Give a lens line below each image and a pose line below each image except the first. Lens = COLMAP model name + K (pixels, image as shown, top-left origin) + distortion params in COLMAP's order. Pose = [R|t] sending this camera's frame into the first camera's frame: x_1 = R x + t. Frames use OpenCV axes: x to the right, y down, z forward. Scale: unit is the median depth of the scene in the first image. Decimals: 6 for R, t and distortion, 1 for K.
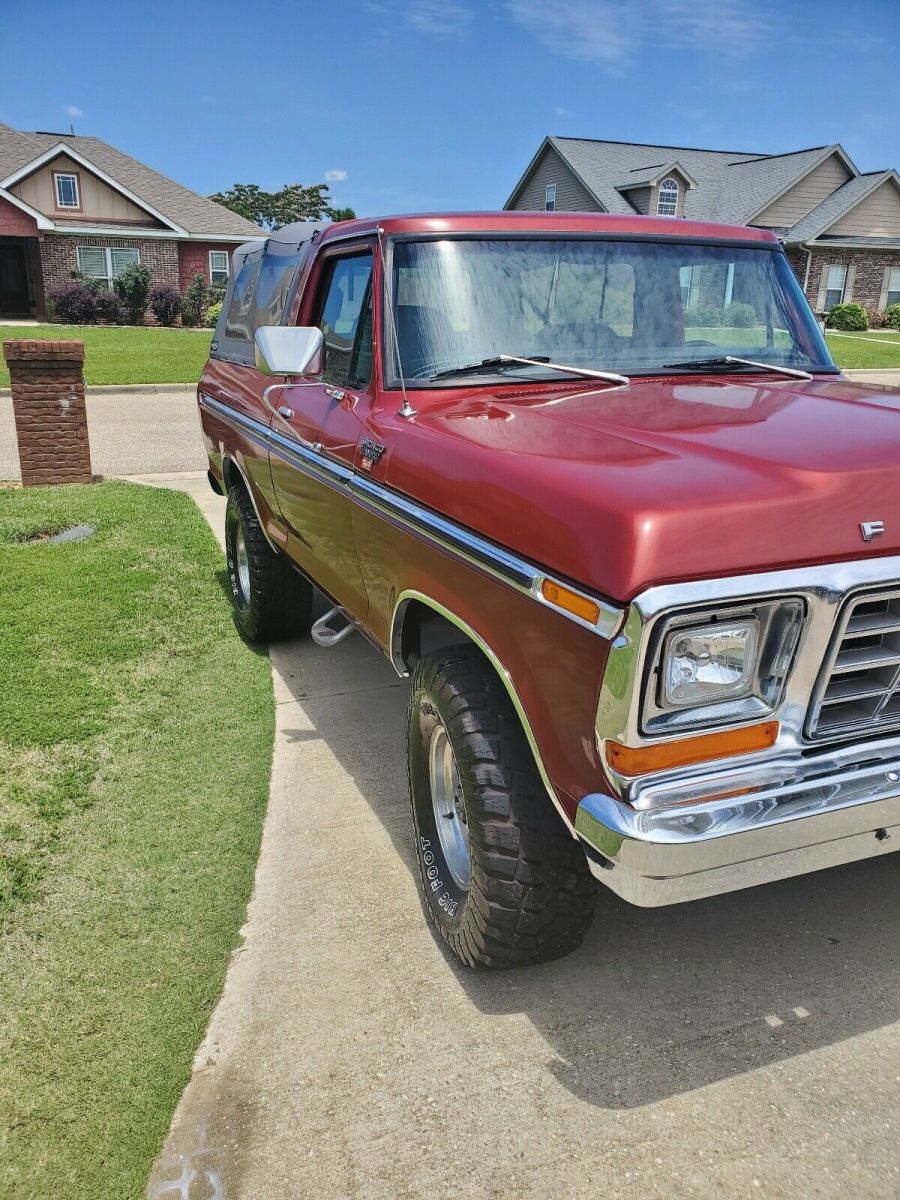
lens RADIAL K [[945.5, 0, 462.5], [0, 945.5, 598.2], [0, 0, 1]] dist [0.005184, 0.009415]
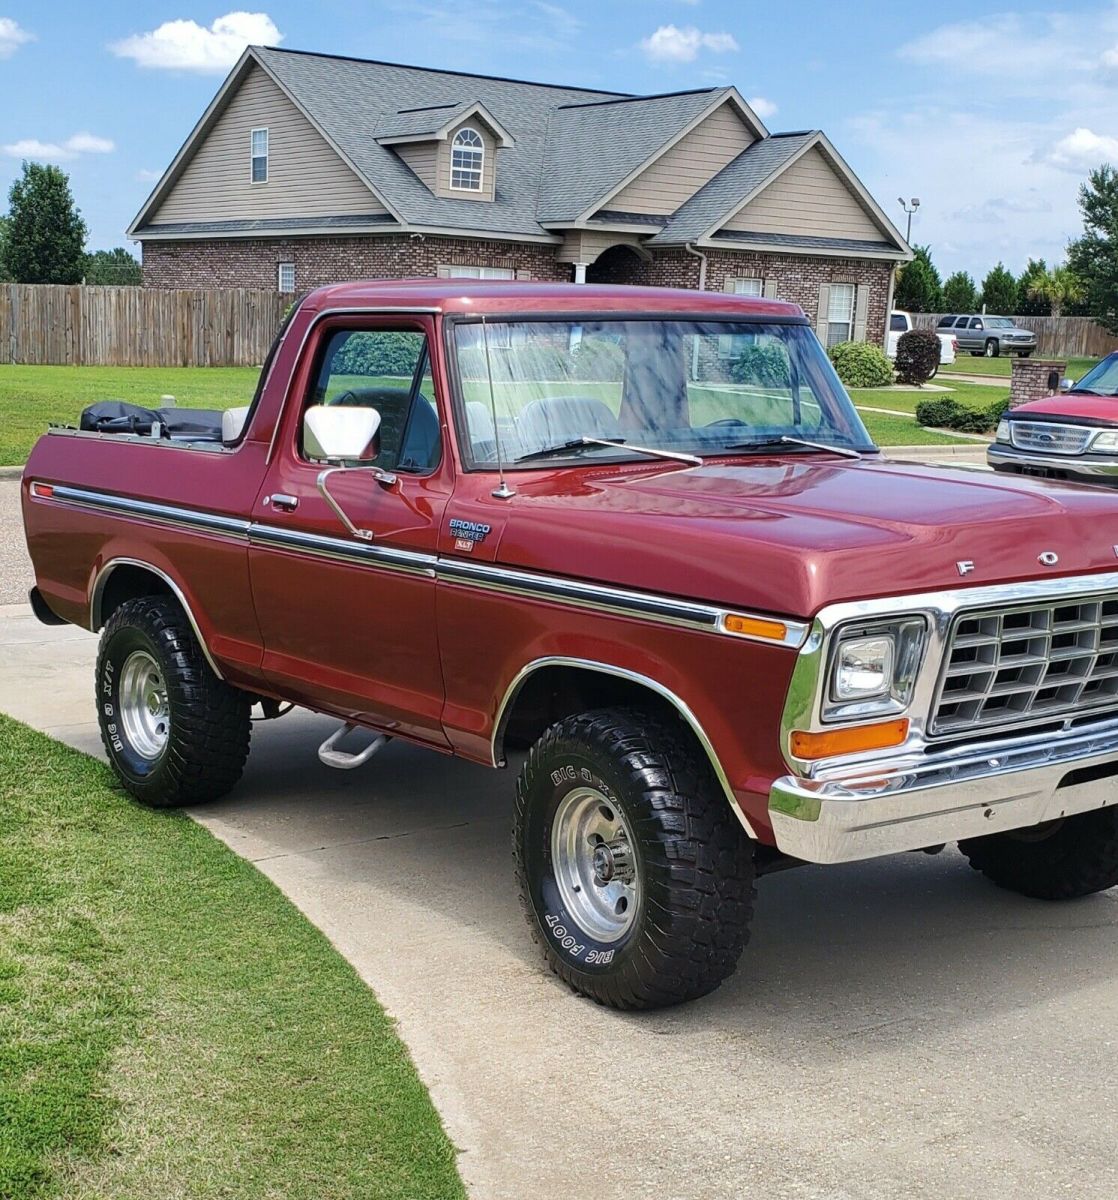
lens RADIAL K [[1849.0, 0, 517.8], [0, 1849.0, 717.6], [0, 0, 1]] dist [0.264699, -0.944541]
pose [[0.967421, -0.039829, 0.250021, -0.519562], [0.063391, 0.994198, -0.086902, 0.201546], [-0.245109, 0.099920, 0.964333, -0.837931]]
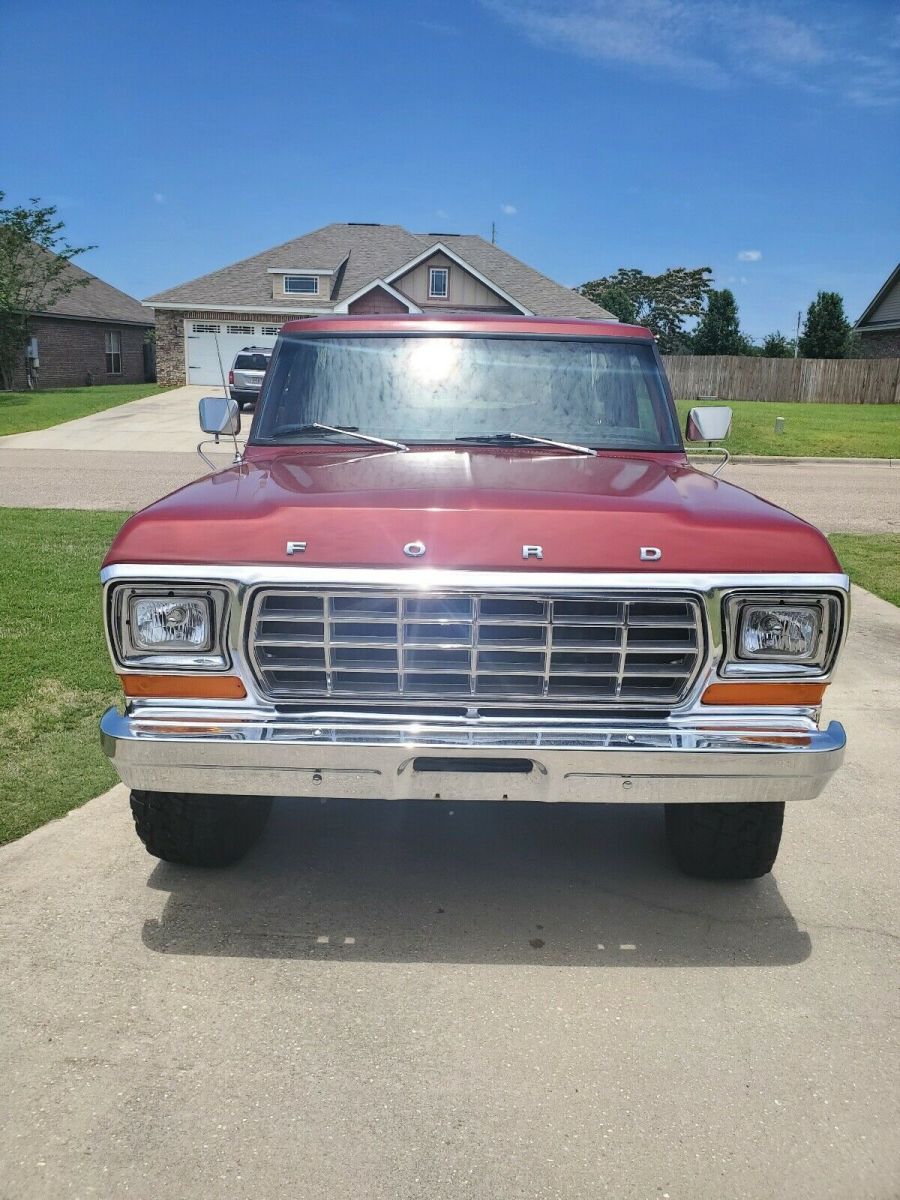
lens RADIAL K [[970.2, 0, 480.4], [0, 970.2, 593.2], [0, 0, 1]] dist [0.015012, 0.009807]
pose [[0.917201, 0.100551, -0.385529, 0.782862], [-0.133380, 0.989289, -0.059300, 0.026972], [0.375437, 0.105812, 0.920788, -0.140132]]
